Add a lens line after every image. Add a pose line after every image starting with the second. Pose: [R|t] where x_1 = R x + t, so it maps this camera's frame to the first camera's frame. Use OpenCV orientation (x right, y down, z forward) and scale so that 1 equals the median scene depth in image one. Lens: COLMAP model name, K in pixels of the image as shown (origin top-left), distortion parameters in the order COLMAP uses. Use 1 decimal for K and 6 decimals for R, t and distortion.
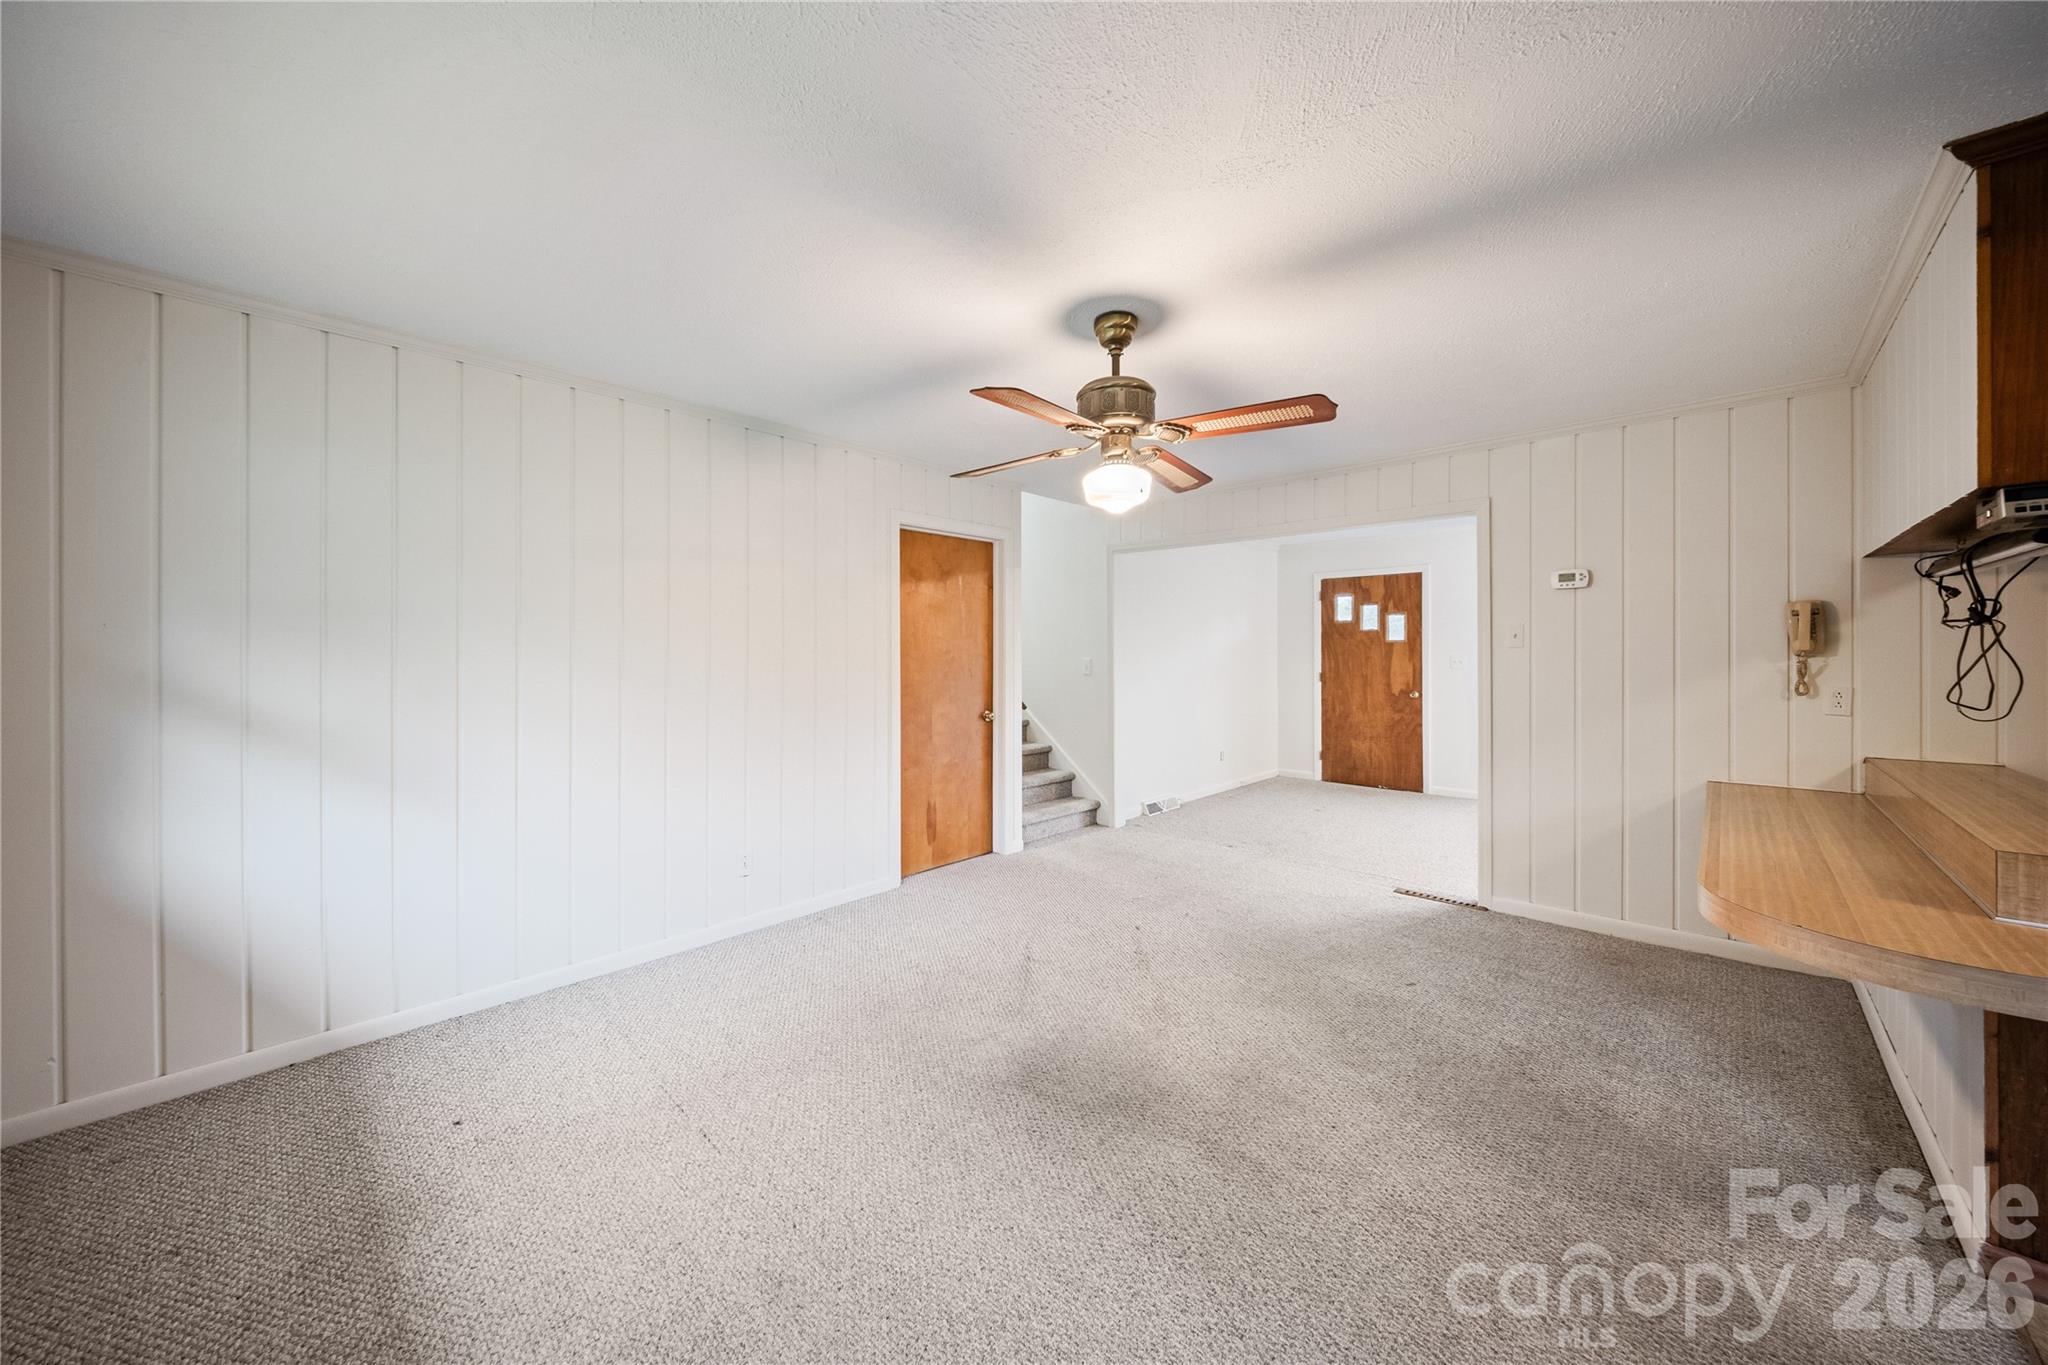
lens RADIAL K [[717.1, 0, 1028.1], [0, 717.1, 669.0], [0, 0, 1]] dist [0.002152, -0.000093]
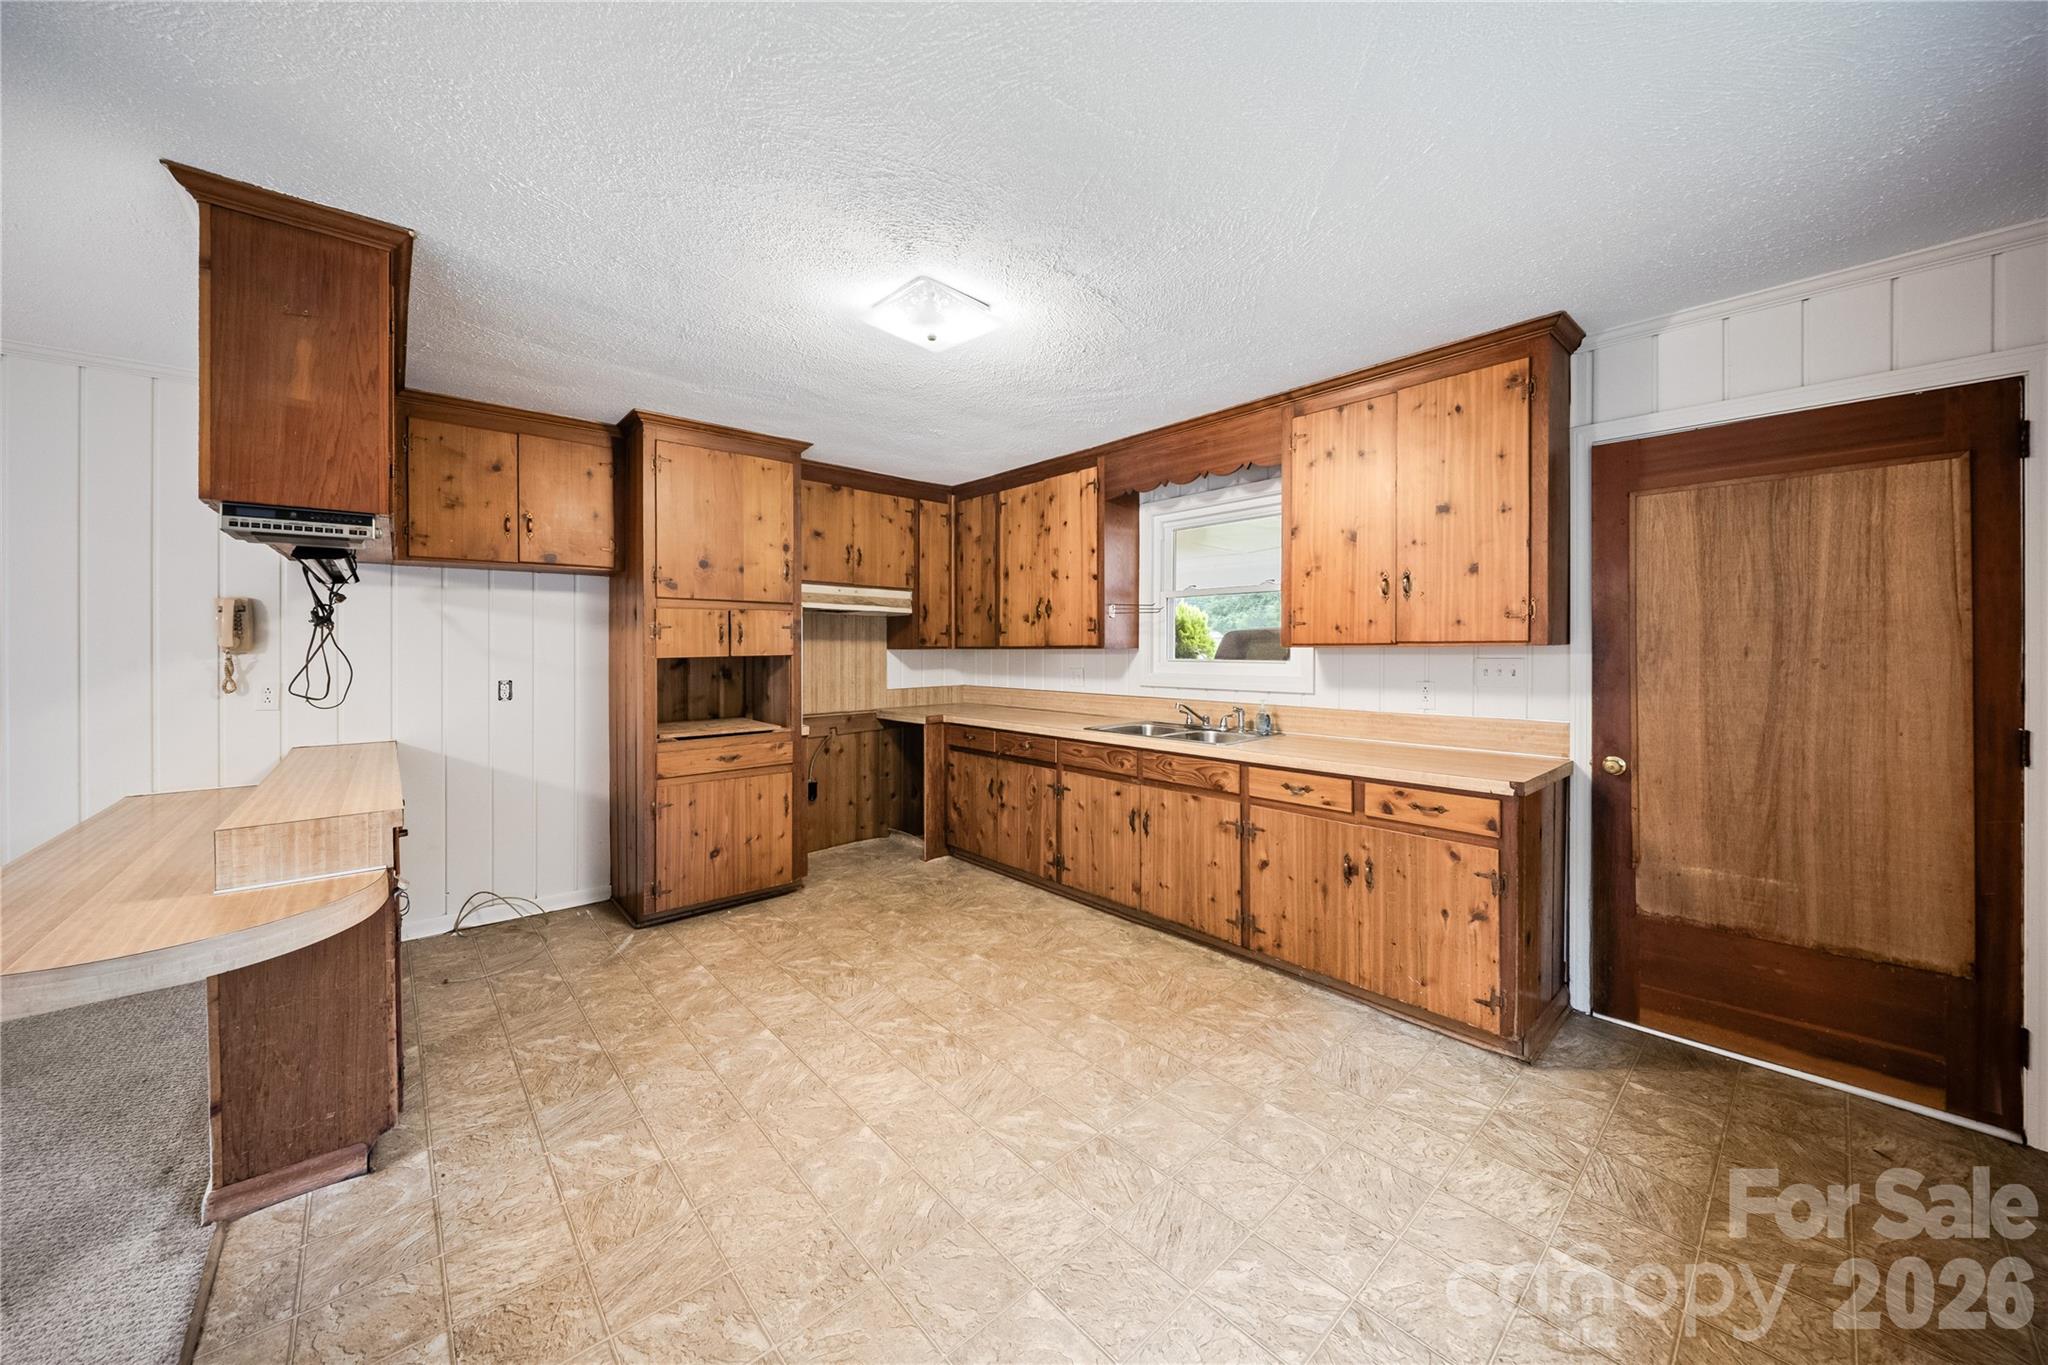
lens RADIAL K [[717.5, 0, 1028.8], [0, 717.5, 644.8], [0, 0, 1]] dist [0.000483, -0.000231]
pose [[0.095458, 0.005088, 0.995420, 0.210778], [0.015211, 0.999863, -0.006570, -0.005996], [-0.995317, 0.015769, 0.095367, -0.174310]]
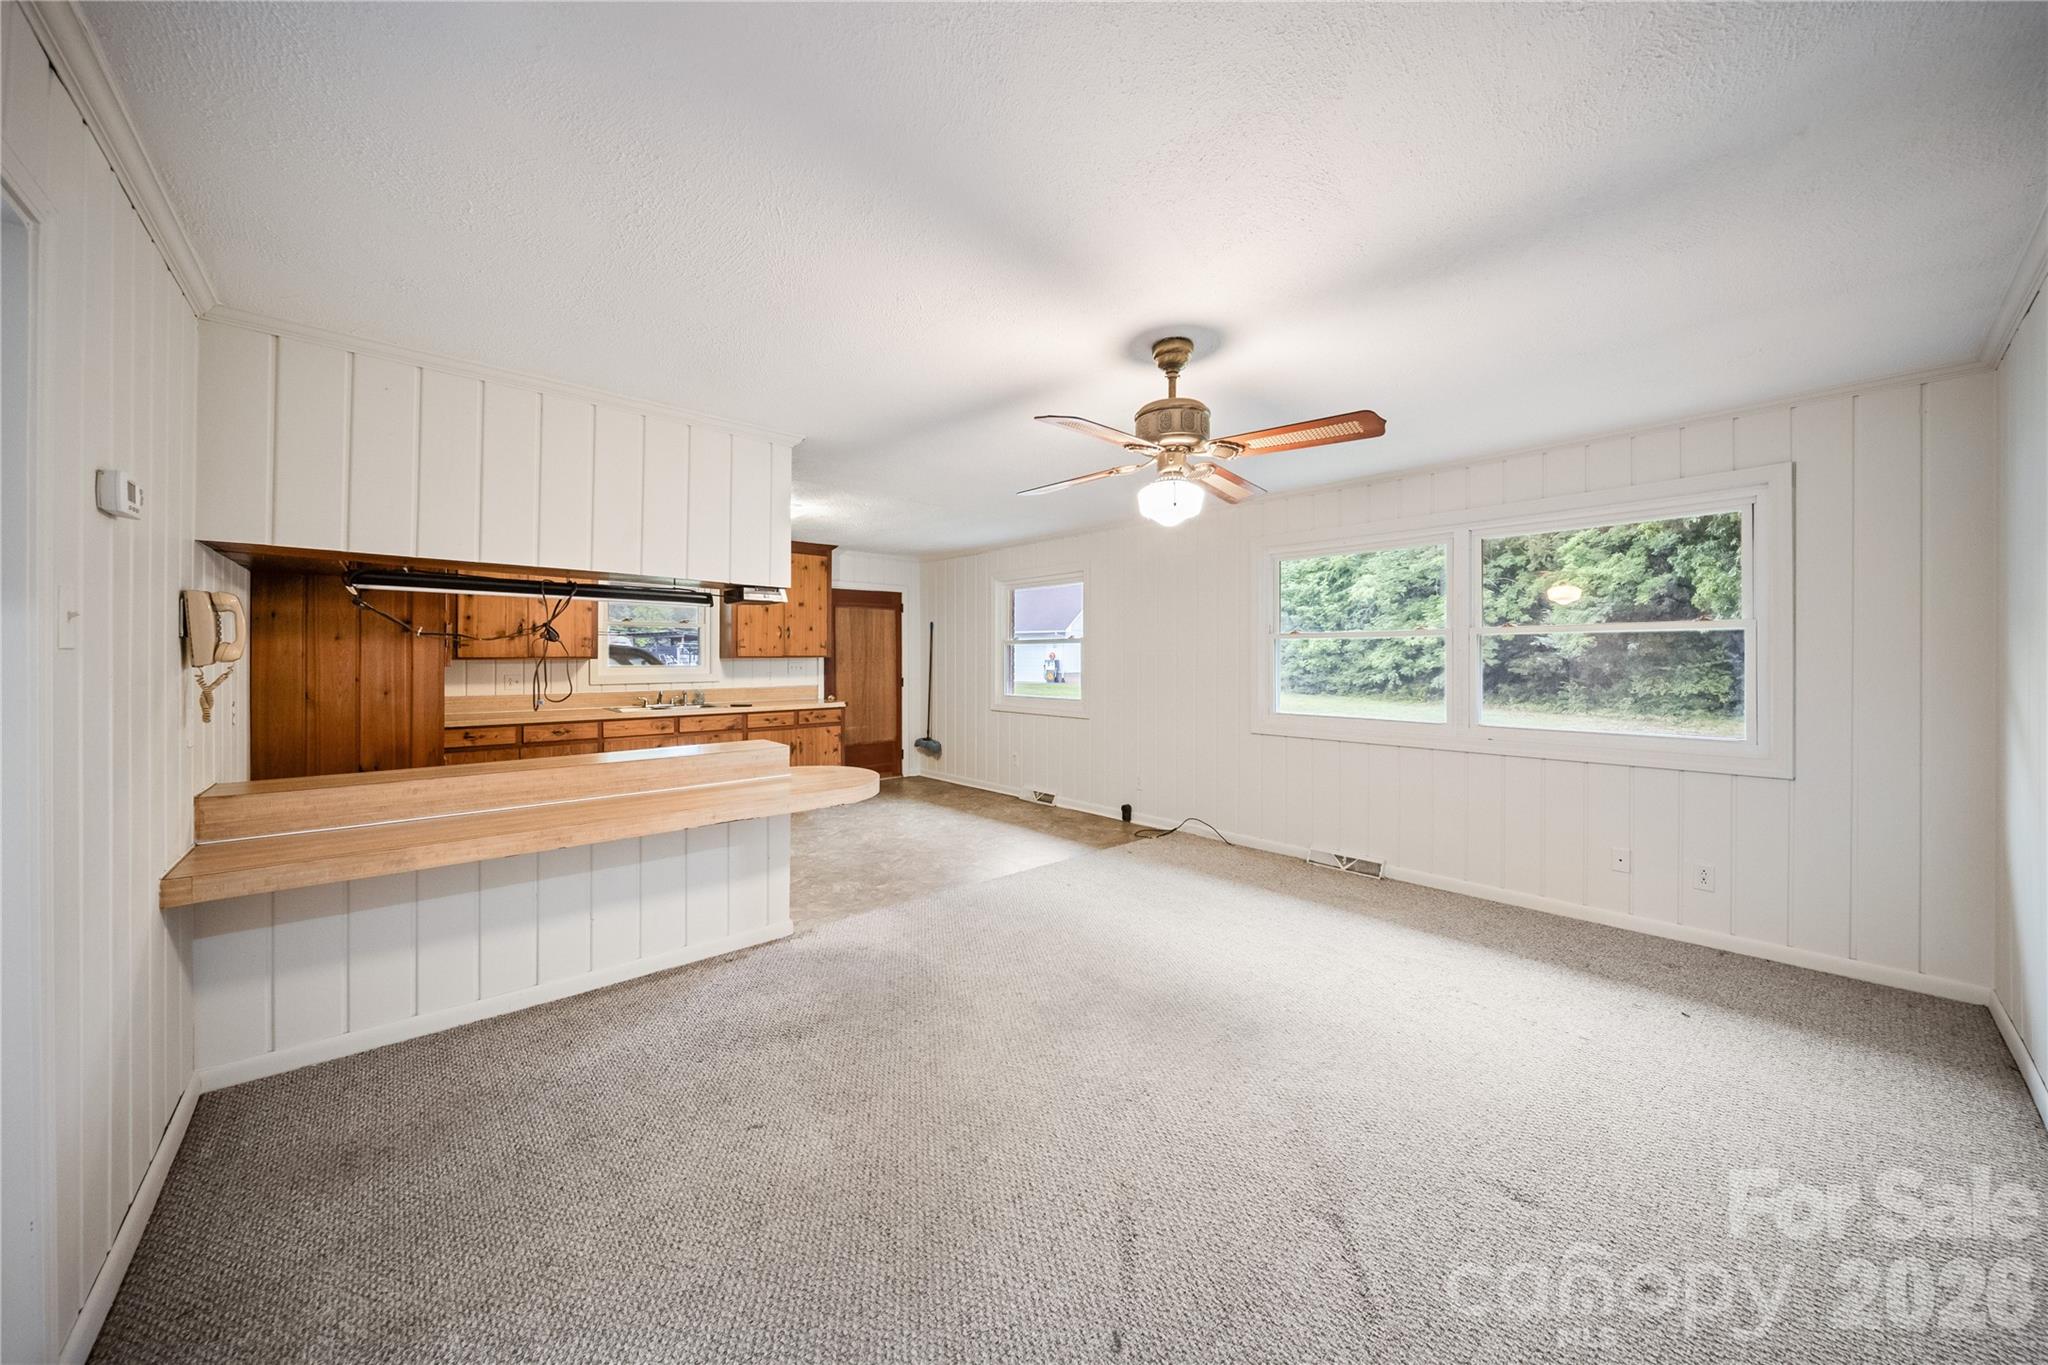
lens RADIAL K [[720.7, 0, 1026.8], [0, 720.7, 658.9], [0, 0, 1]] dist [0.002114, -0.000058]
pose [[-0.994957, 0.001532, 0.100289, 0.198081], [0.003272, 0.999847, 0.017190, -0.035837], [-0.100247, 0.017431, -0.994810, 1.645058]]
